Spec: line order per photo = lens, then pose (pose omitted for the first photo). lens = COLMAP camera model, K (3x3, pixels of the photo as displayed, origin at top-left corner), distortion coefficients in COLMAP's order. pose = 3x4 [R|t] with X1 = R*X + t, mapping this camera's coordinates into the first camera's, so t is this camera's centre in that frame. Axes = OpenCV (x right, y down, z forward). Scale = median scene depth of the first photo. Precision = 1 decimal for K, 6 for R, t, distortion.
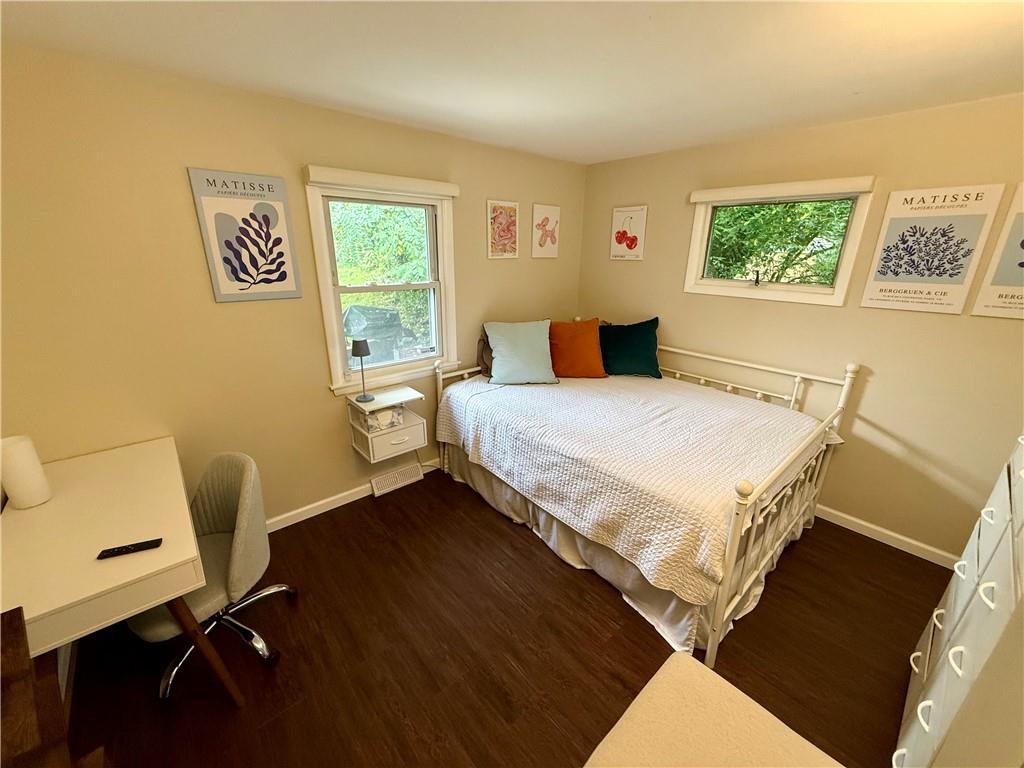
lens RADIAL K [[406.4, 0, 510.7], [0, 406.4, 384.7], [0, 0, 1]] dist [-0.001284, -0.000108]
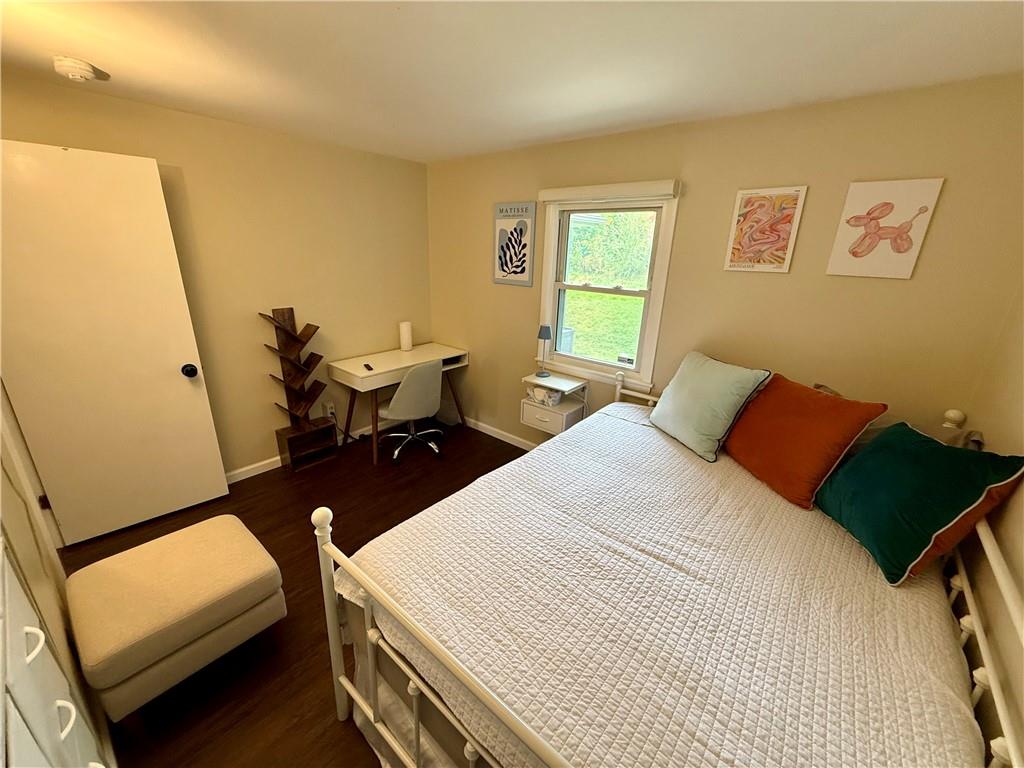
lens RADIAL K [[406.4, 0, 509.2], [0, 406.4, 383.5], [0, 0, 1]] dist [-0.001284, -0.000108]
pose [[0.148479, 0.302638, -0.941469, 0.916034], [-0.345325, 0.907959, 0.237405, -0.229633], [0.926663, 0.289863, 0.239321, 0.734076]]
